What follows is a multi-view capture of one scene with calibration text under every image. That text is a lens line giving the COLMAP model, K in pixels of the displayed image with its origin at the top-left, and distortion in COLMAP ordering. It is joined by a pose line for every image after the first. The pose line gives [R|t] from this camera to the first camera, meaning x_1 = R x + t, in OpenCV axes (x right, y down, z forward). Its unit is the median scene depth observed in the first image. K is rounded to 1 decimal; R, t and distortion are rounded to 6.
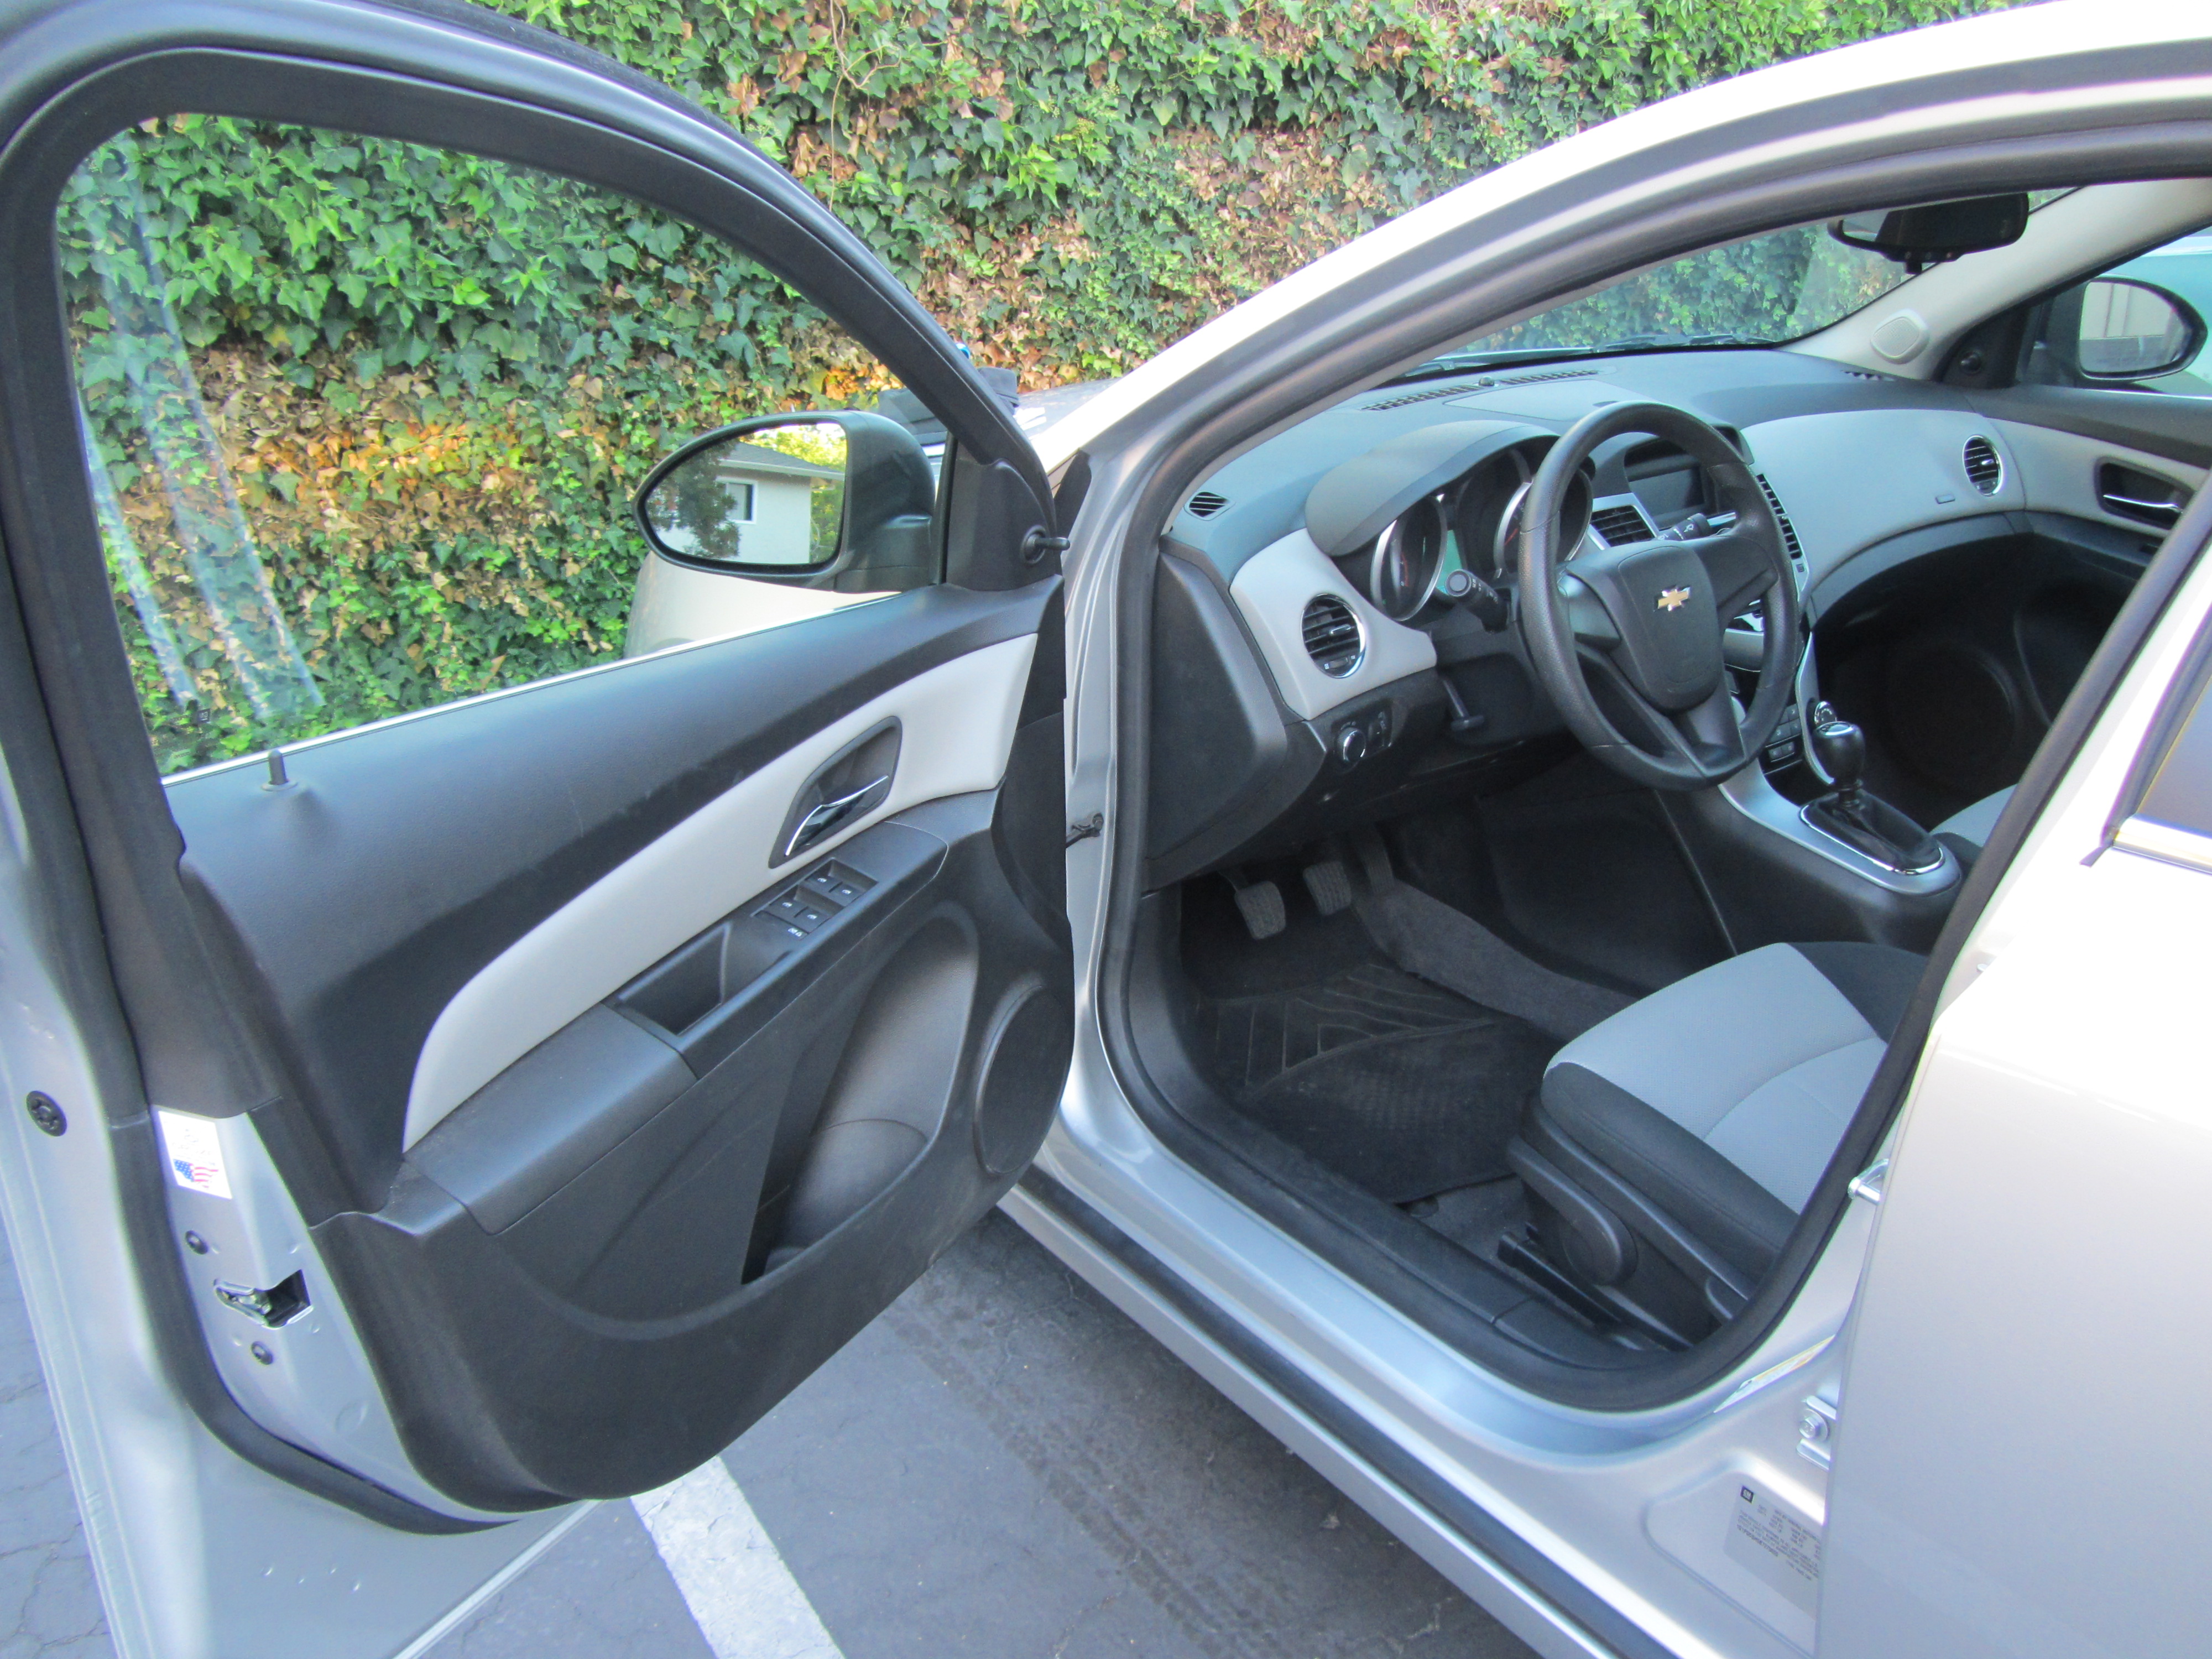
lens RADIAL K [[1862.0, 0, 1088.3], [0, 1862.0, 831.4], [0, 0, 1]] dist [-0.062833, 0.017981]
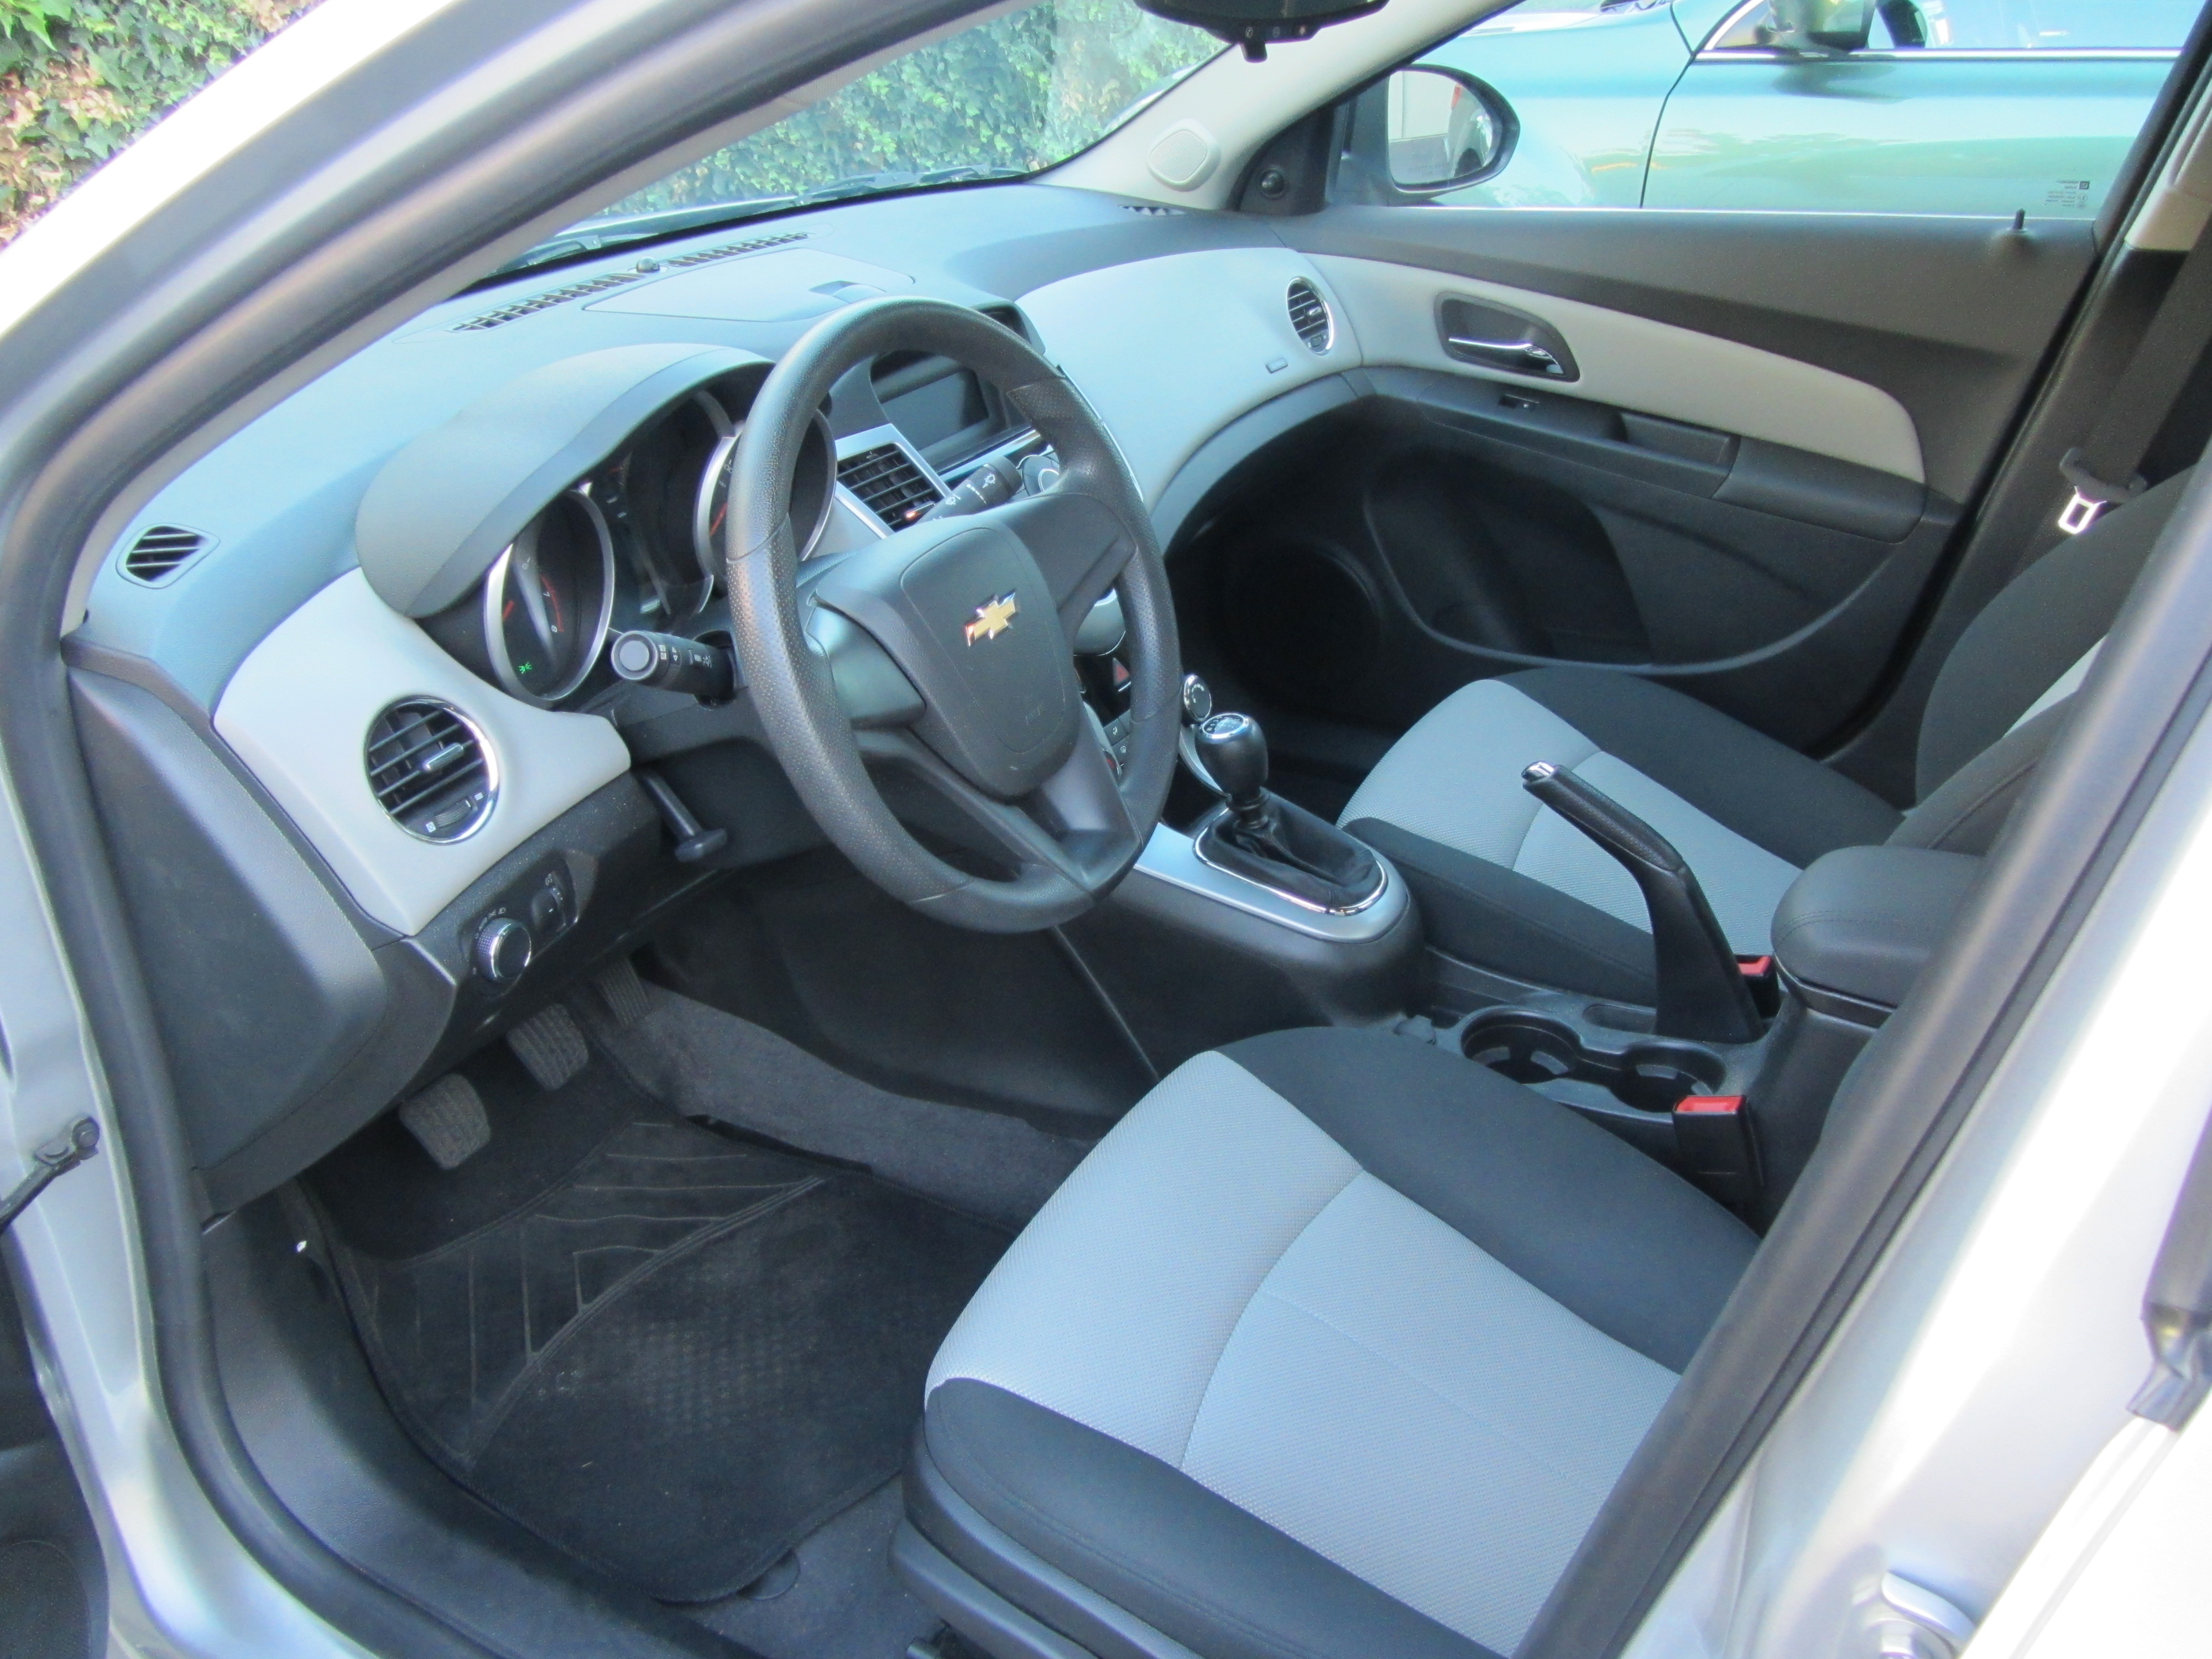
lens RADIAL K [[1862.0, 0, 1156.5], [0, 1862.0, 829.6], [0, 0, 1]] dist [-0.062833, 0.017981]
pose [[0.901987, -0.190204, 0.387611, 0.055567], [0.158433, 0.980921, 0.112664, -0.058572], [-0.401645, -0.040211, 0.914912, 0.203584]]
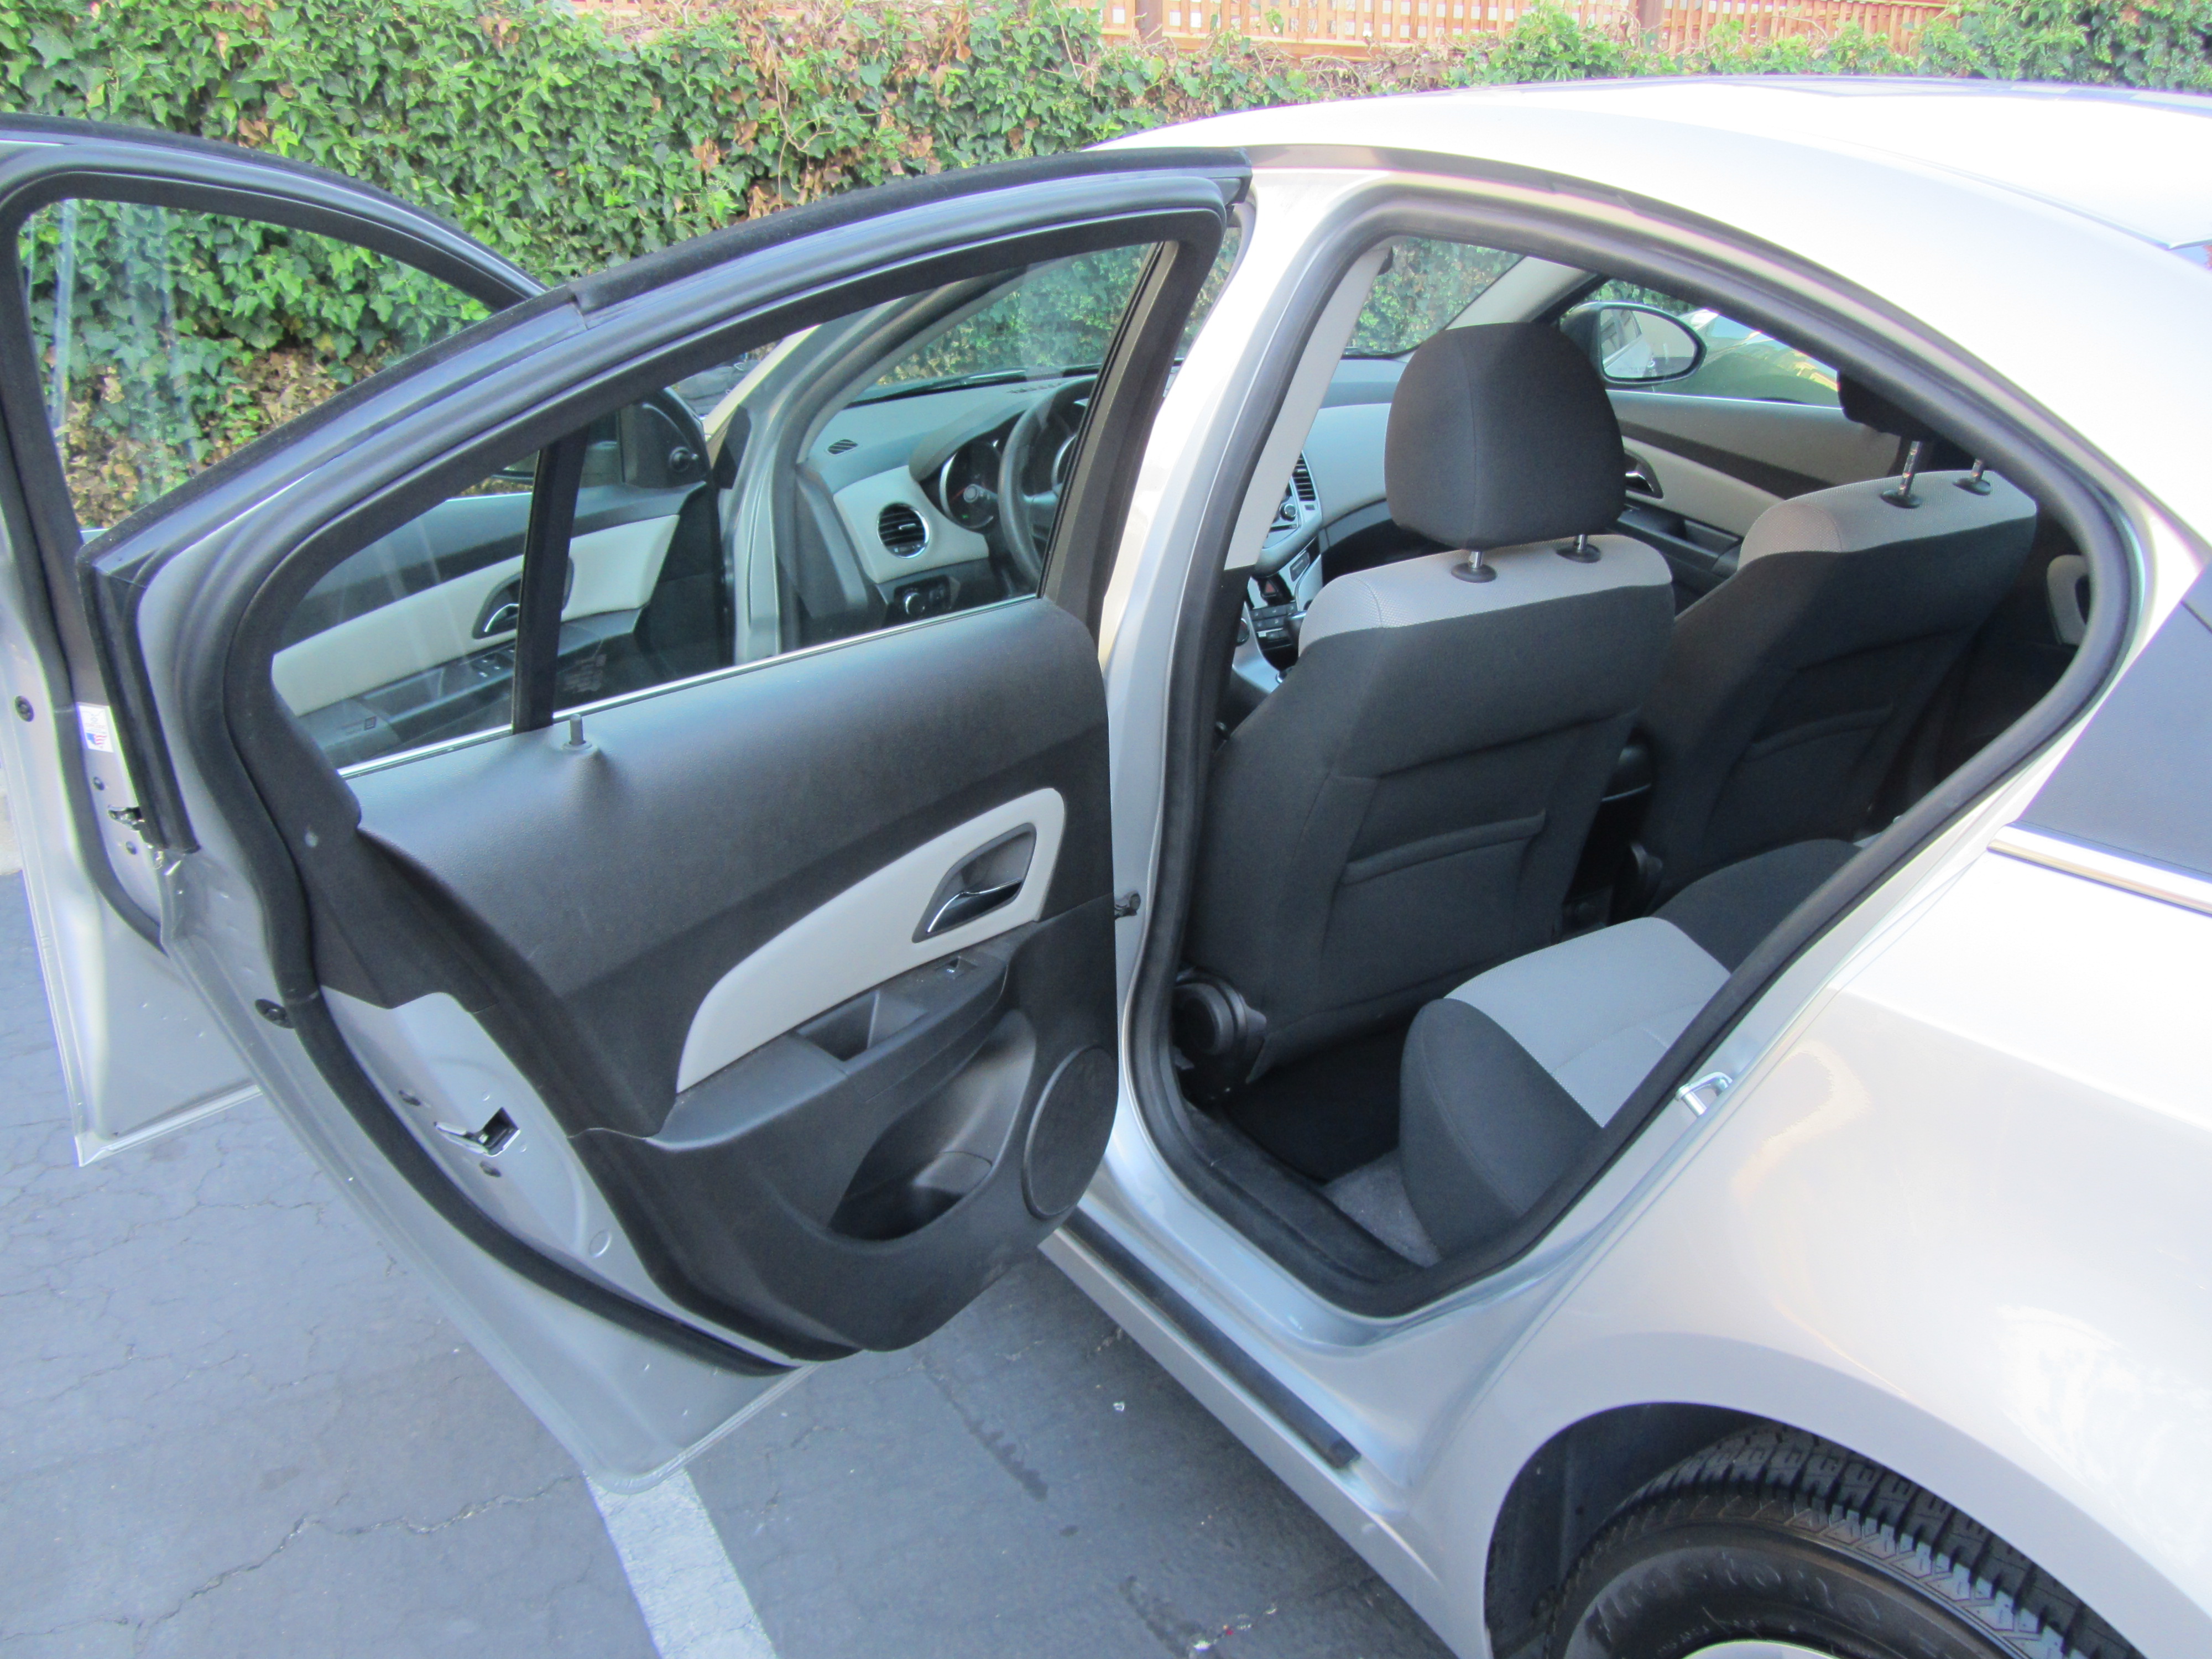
lens RADIAL K [[1862.0, 0, 1108.1], [0, 1862.0, 837.8], [0, 0, 1]] dist [-0.062833, 0.017981]
pose [[0.997845, 0.032181, -0.057175, 0.198363], [-0.033254, 0.999286, -0.017913, 0.083451], [0.056558, 0.019775, 0.998203, -0.247322]]
